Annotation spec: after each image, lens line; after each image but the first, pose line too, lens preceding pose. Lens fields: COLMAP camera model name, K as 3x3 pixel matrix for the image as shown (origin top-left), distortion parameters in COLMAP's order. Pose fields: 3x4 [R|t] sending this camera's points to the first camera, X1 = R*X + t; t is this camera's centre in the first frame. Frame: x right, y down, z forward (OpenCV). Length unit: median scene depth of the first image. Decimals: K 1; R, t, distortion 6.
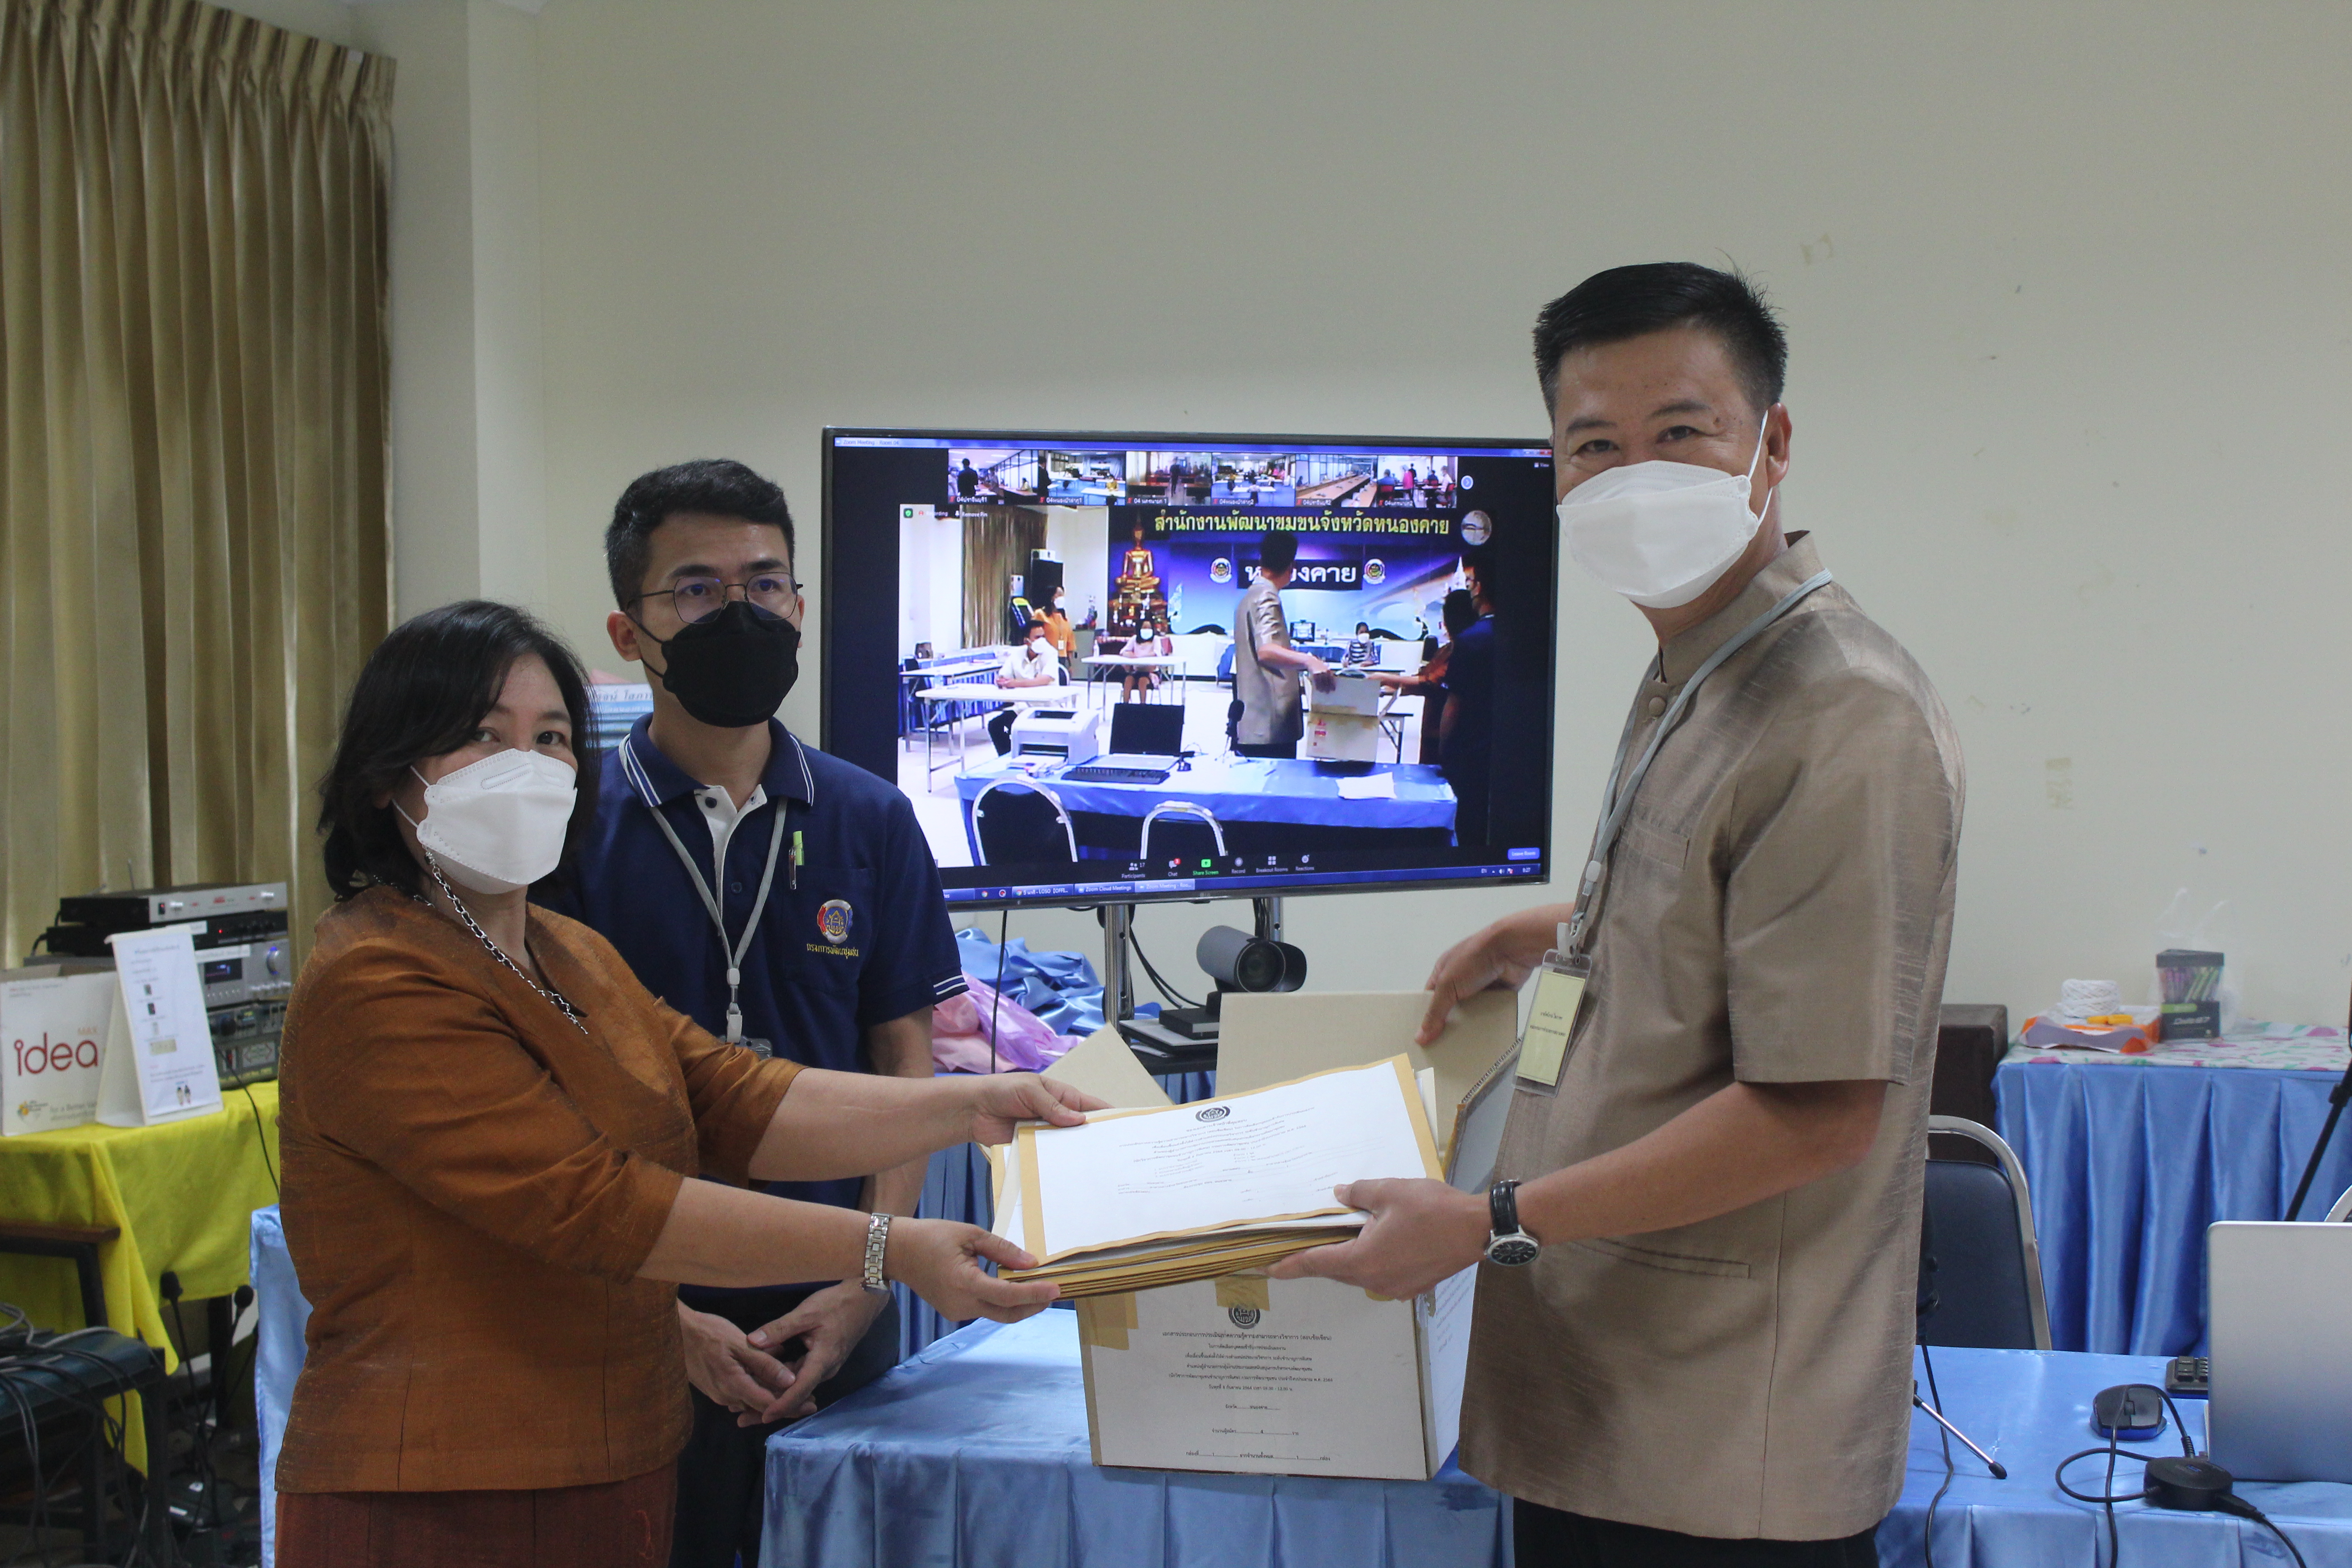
lens RADIAL K [[3590.7, 0, 1176.0], [0, 3590.7, 784.0], [0, 0, 1]] dist [0.021580, -0.111593]
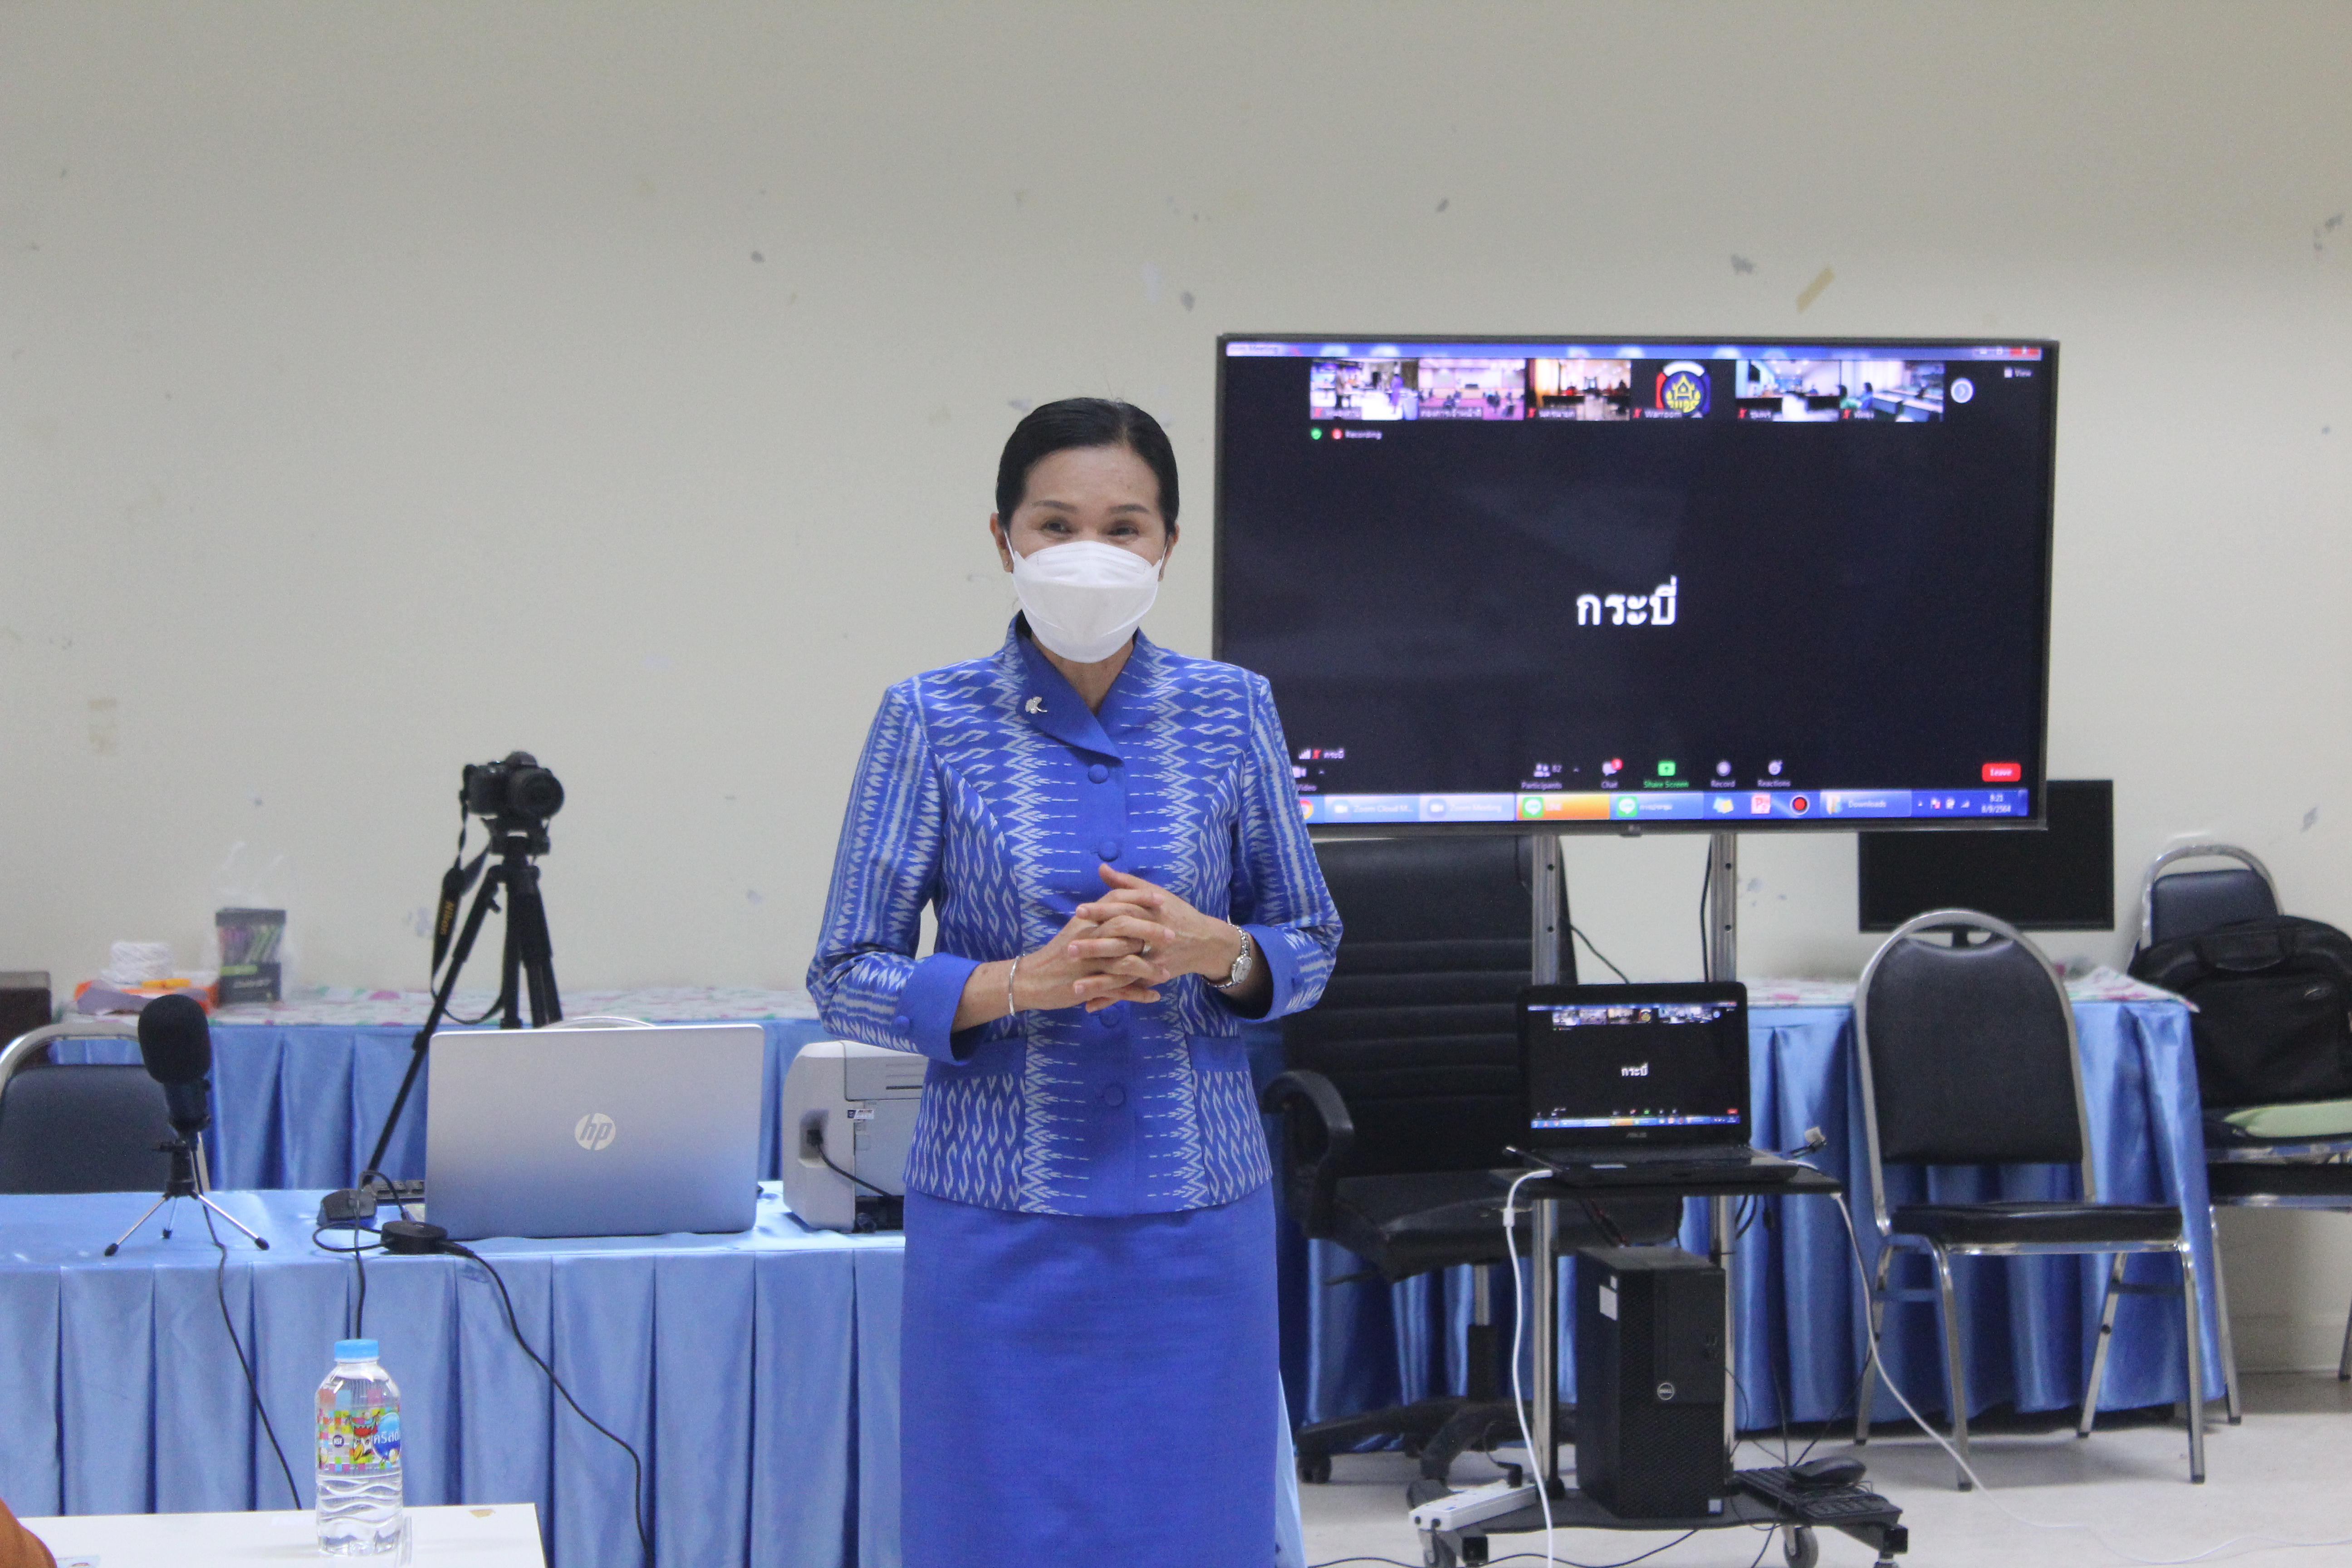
lens RADIAL K [[5915.9, 0, 1176.0], [0, 5915.9, 784.0], [0, 0, 1]] dist [-0.127104, -1.027407]
pose [[0.888639, 0.003773, 0.458593, -0.216012], [-0.004581, 0.999989, 0.000650, 0.013741], [-0.458585, -0.002678, 0.888646, -0.487637]]
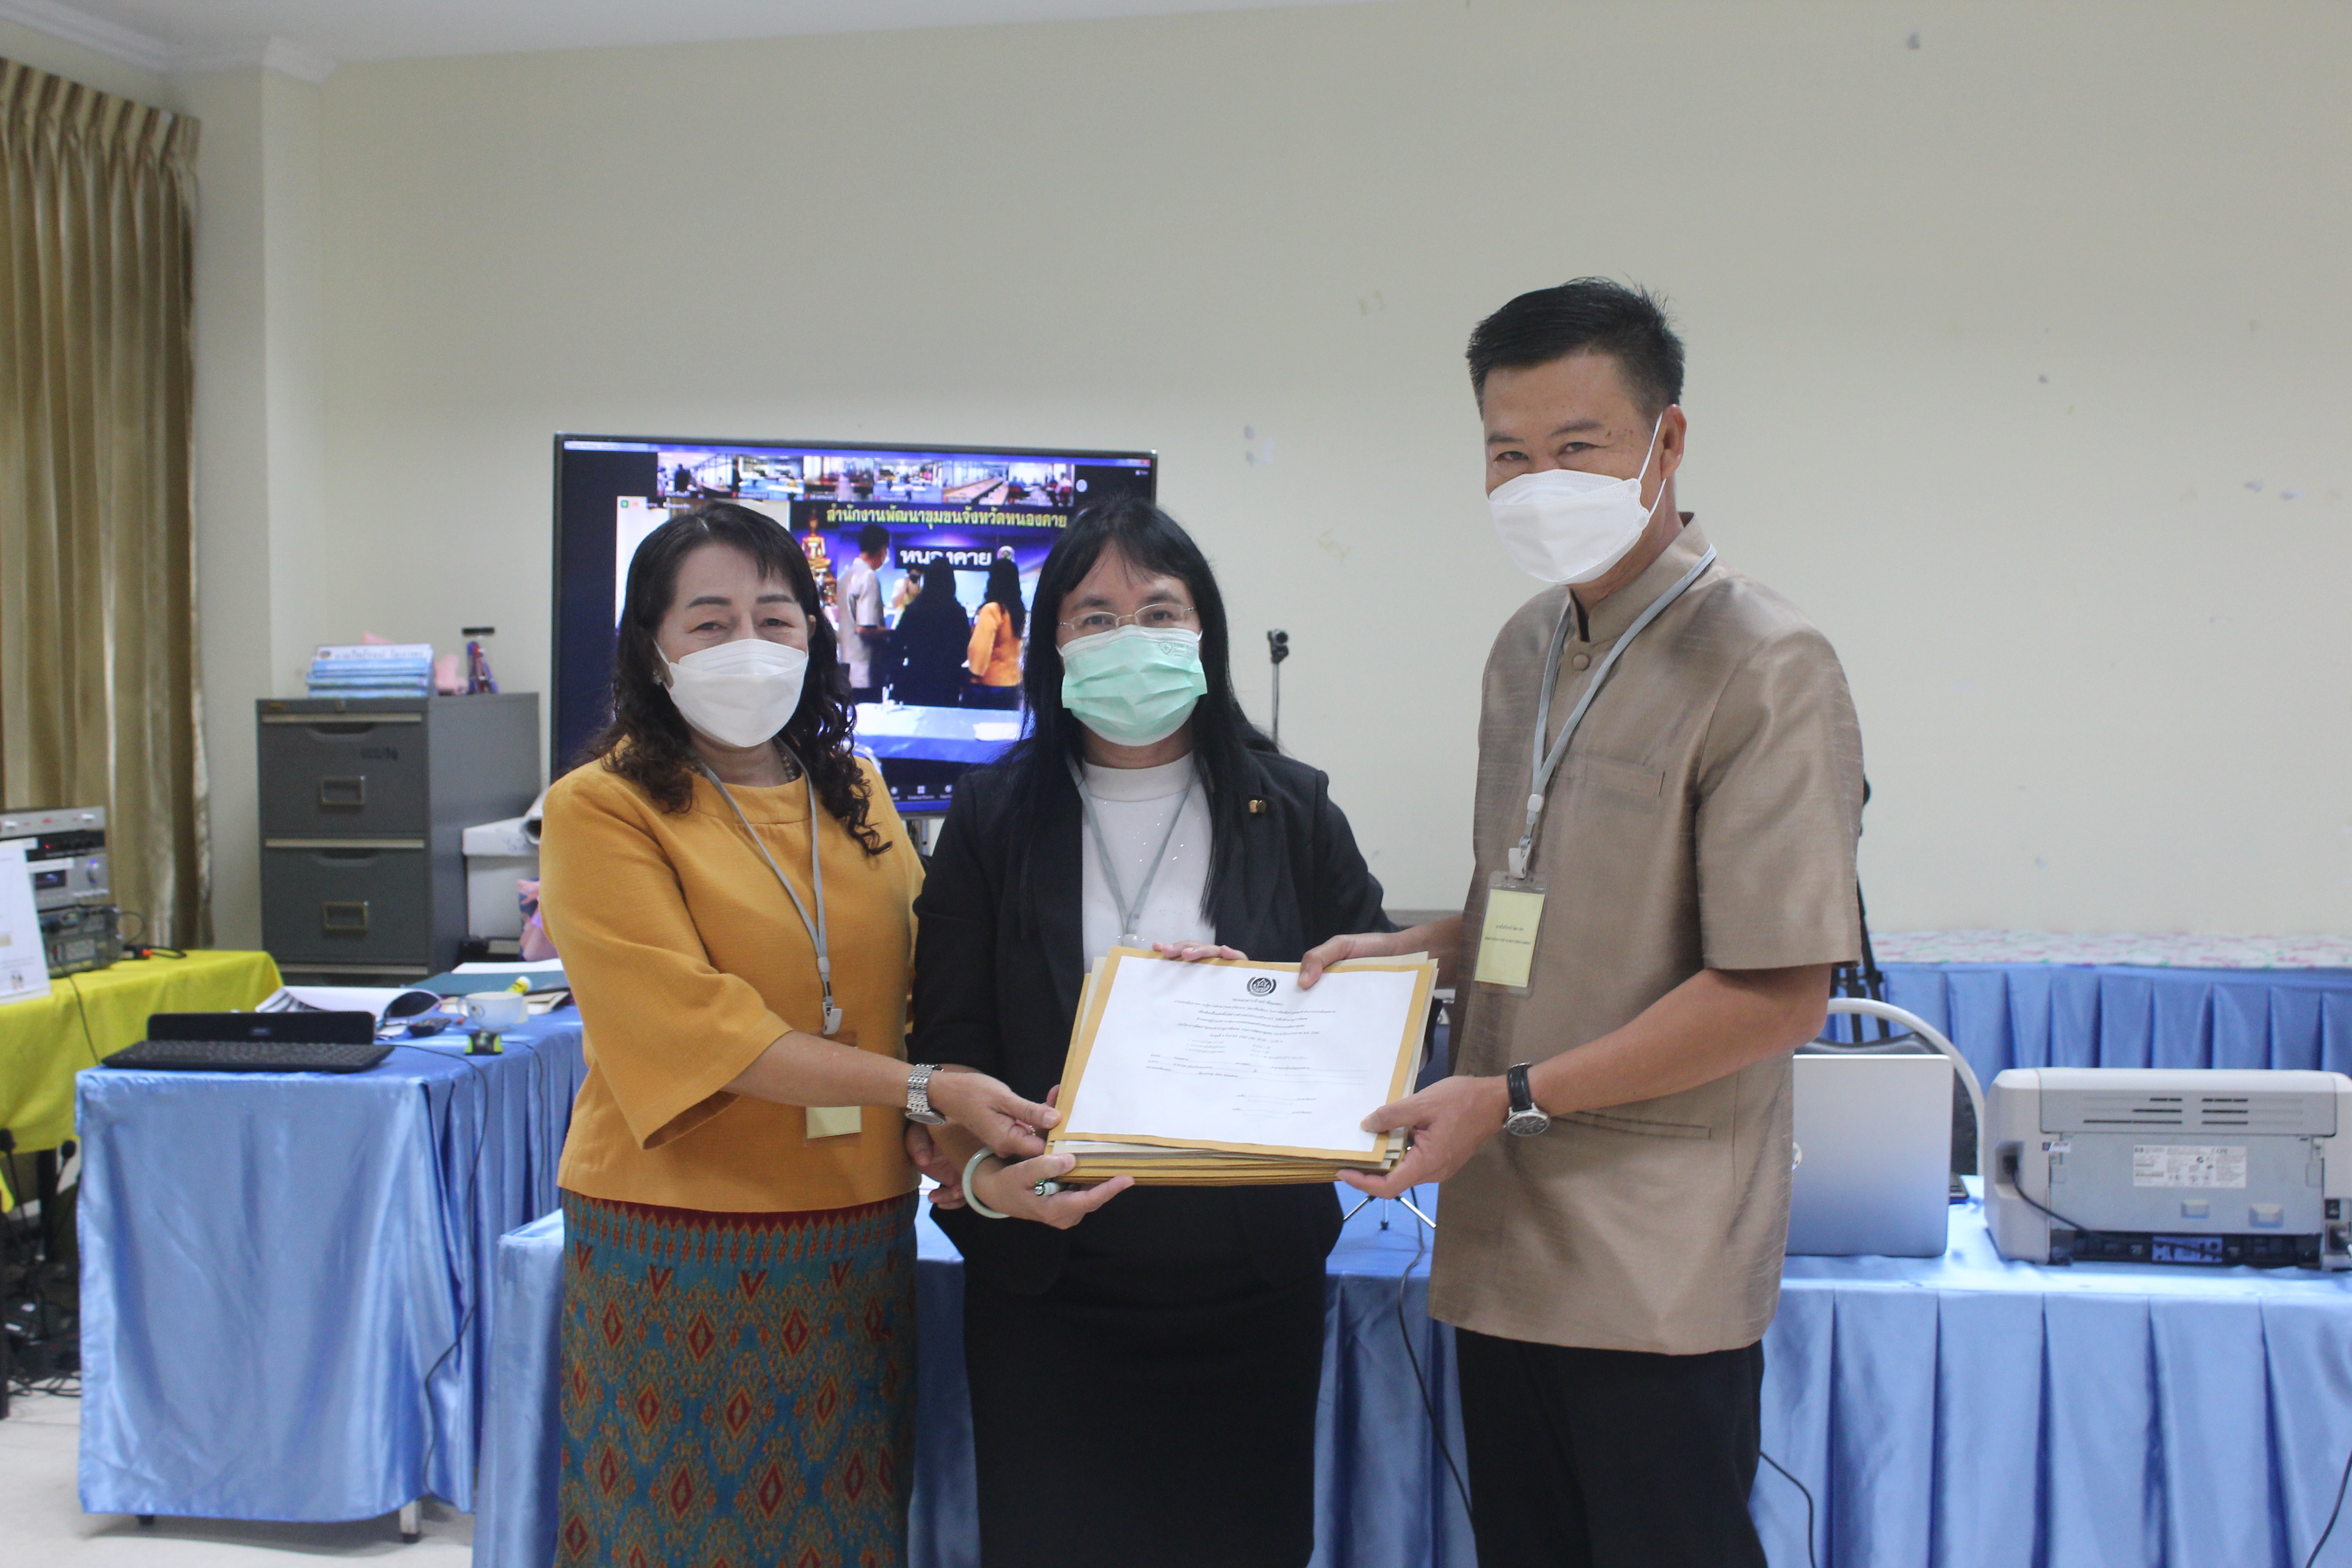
lens RADIAL K [[3019.0, 0, 1176.0], [0, 3019.0, 784.0], [0, 0, 1]] dist [-0.048863, 0.058520]
pose [[0.994904, 0.005060, 0.100697, 0.008364], [-0.006468, 0.999886, 0.013658, 0.004165], [-0.100616, -0.014240, 0.994823, -0.037303]]
